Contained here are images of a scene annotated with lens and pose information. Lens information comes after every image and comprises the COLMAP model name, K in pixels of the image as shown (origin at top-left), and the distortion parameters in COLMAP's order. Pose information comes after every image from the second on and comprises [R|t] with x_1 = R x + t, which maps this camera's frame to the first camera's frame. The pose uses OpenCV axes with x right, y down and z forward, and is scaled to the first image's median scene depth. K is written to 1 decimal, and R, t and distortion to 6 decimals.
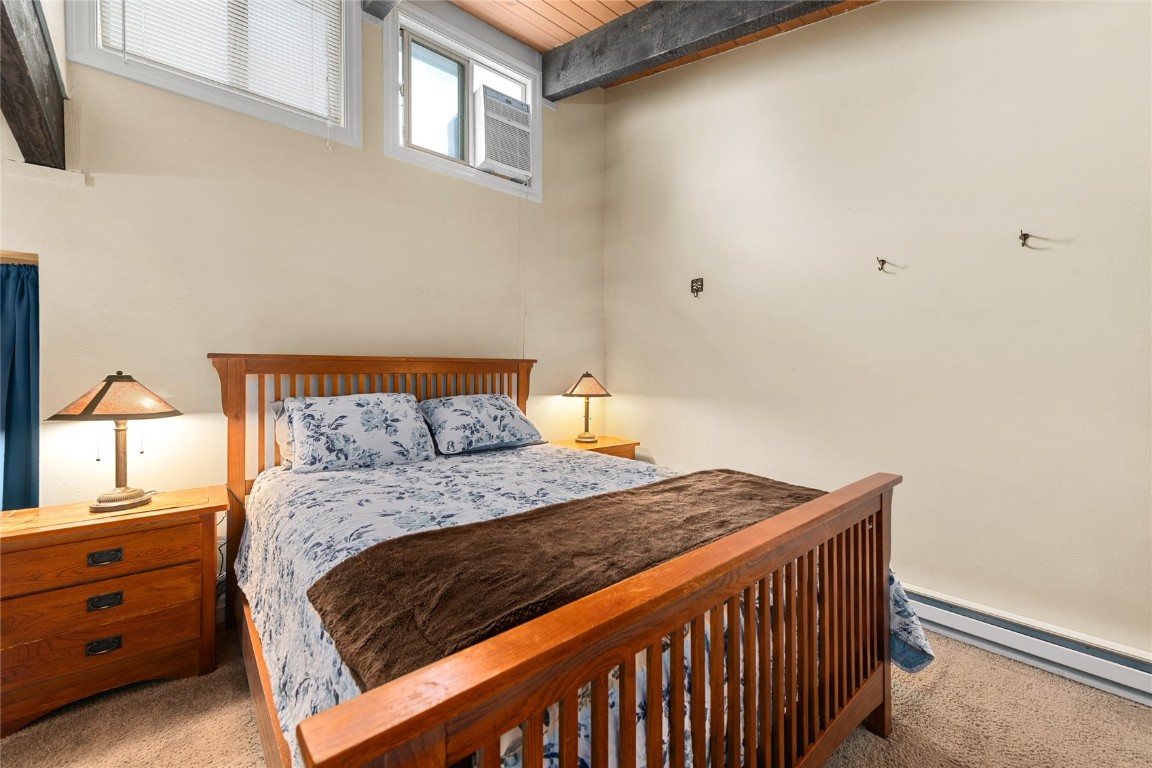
lens RADIAL K [[458.6, 0, 578.7], [0, 458.6, 377.6], [0, 0, 1]] dist [0.004429, -0.000340]
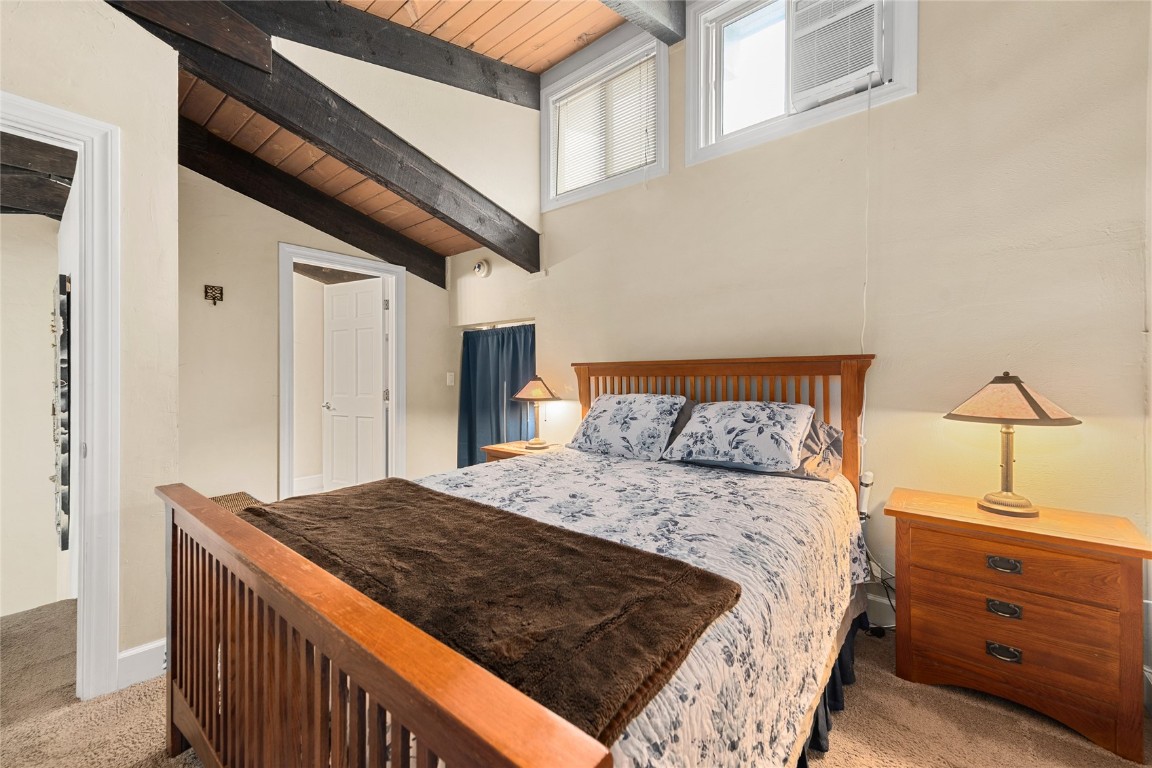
lens RADIAL K [[458.6, 0, 578.7], [0, 458.6, 377.6], [0, 0, 1]] dist [0.004429, -0.000340]
pose [[0.155680, 0.006687, -0.987785, 0.603530], [-0.005685, 0.999967, 0.005873, -0.009904], [0.987791, 0.004701, 0.155713, 0.627269]]
